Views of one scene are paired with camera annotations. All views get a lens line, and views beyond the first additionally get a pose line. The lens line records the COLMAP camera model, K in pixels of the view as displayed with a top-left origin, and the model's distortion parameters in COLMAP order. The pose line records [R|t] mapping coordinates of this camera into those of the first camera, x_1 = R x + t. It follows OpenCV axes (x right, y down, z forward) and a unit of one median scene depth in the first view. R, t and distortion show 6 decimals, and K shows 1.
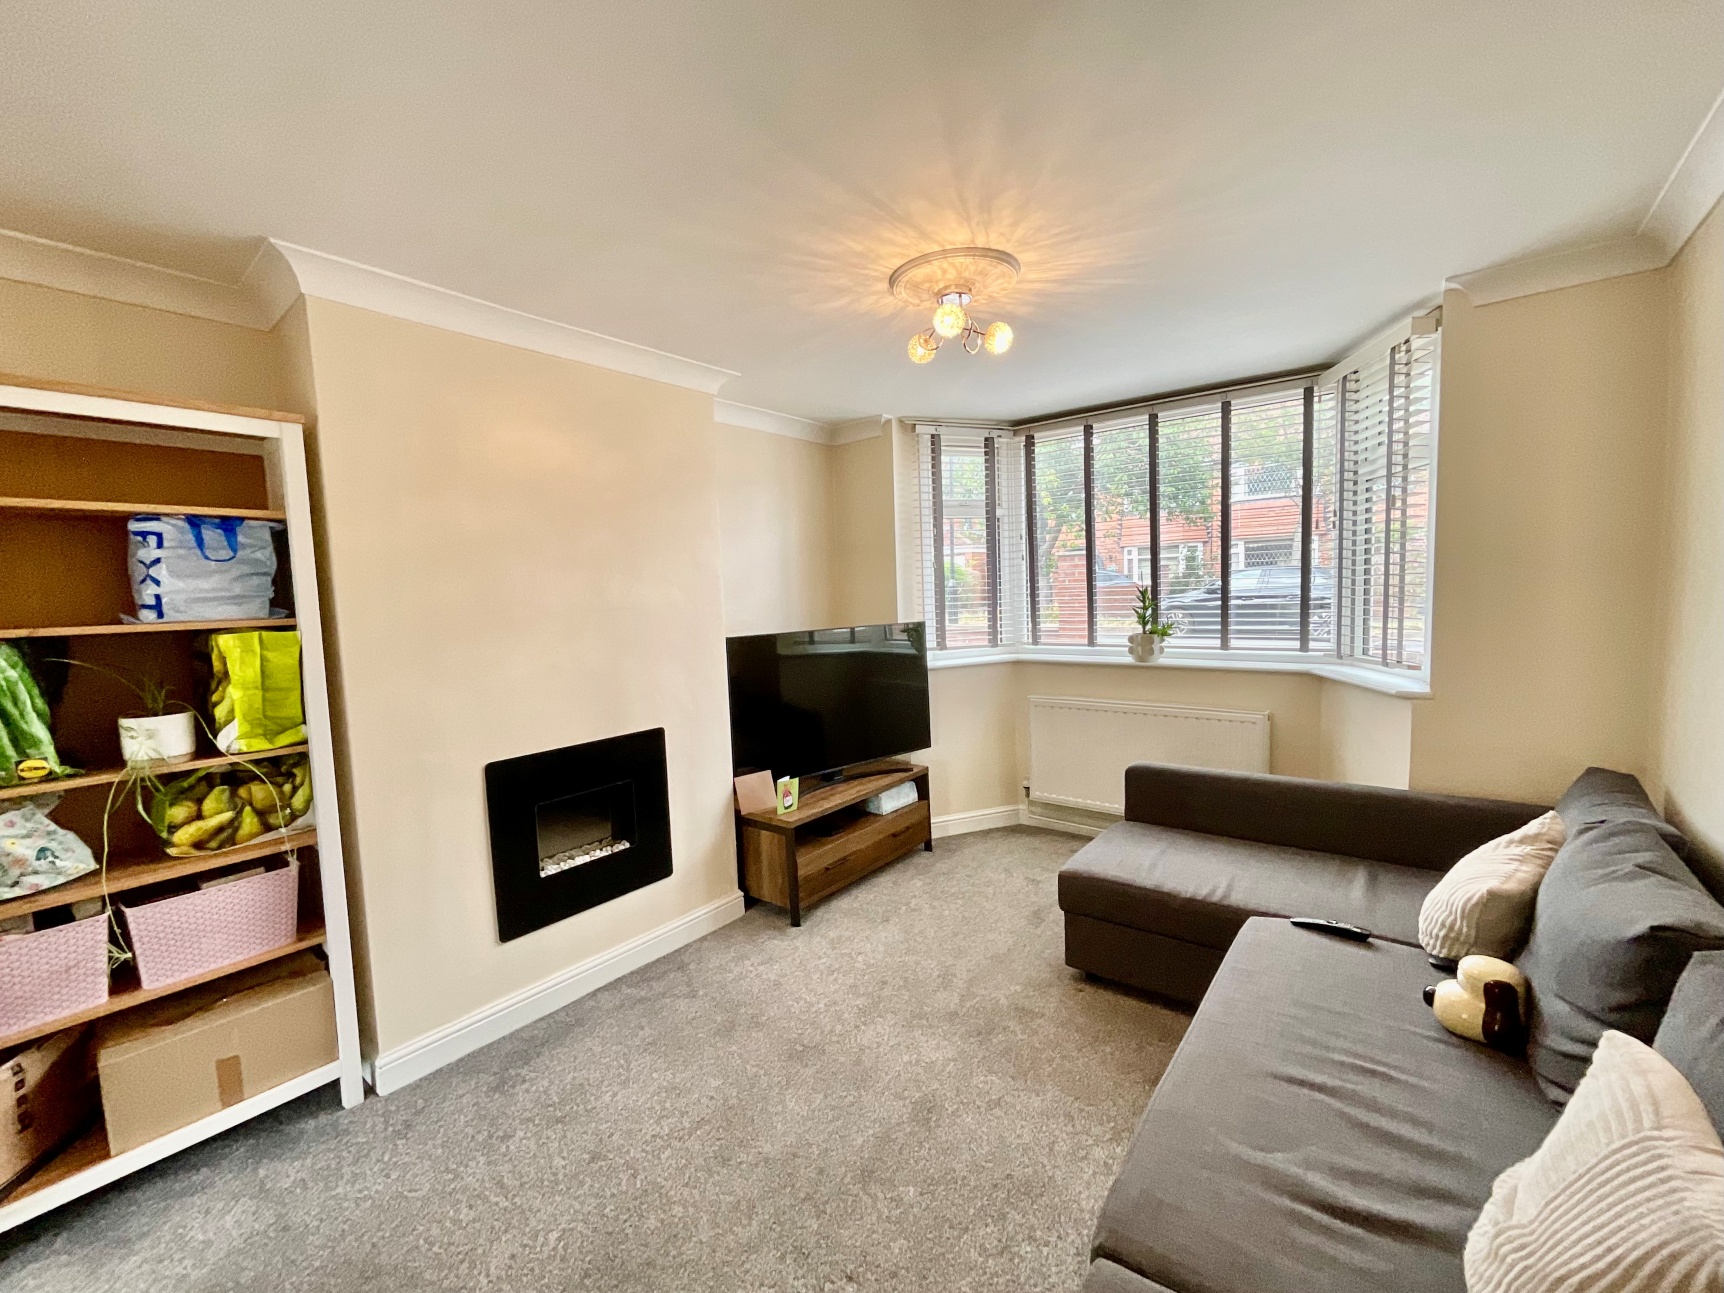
lens RADIAL K [[719.5, 0, 862.0], [0, 719.5, 646.5], [0, 0, 1]] dist [0.002663, 0.000535]
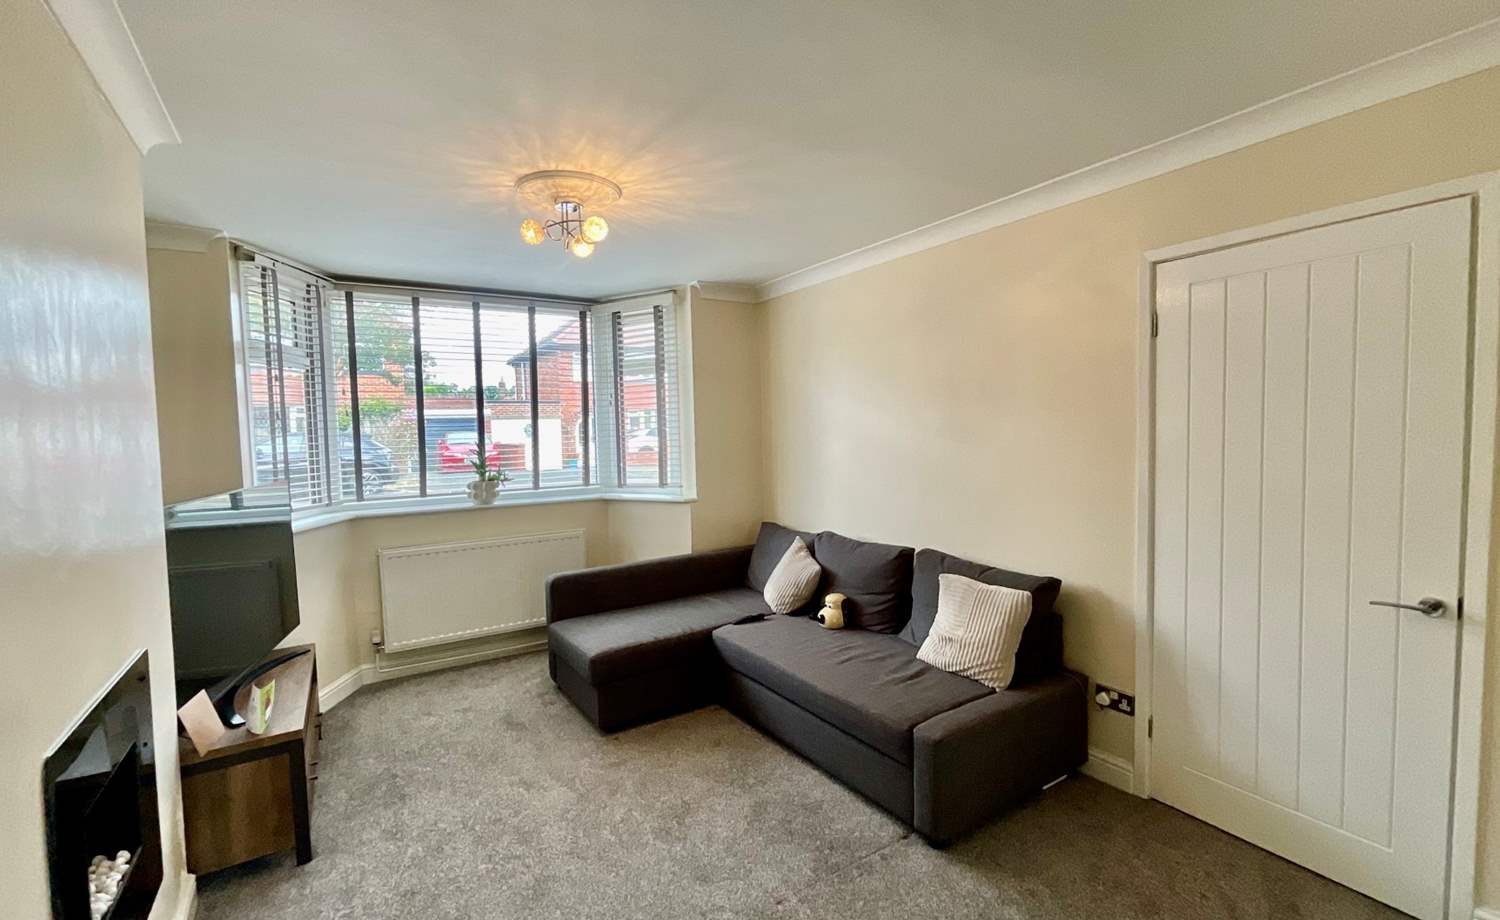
lens RADIAL K [[652.3, 0, 754.1], [0, 652.3, 464.5], [0, 0, 1]] dist [-0.001420, -0.000059]
pose [[0.313364, -0.024650, 0.949313, -0.645730], [0.088103, 0.996106, -0.003218, -0.002760], [-0.945537, 0.084646, 0.314315, 0.284471]]
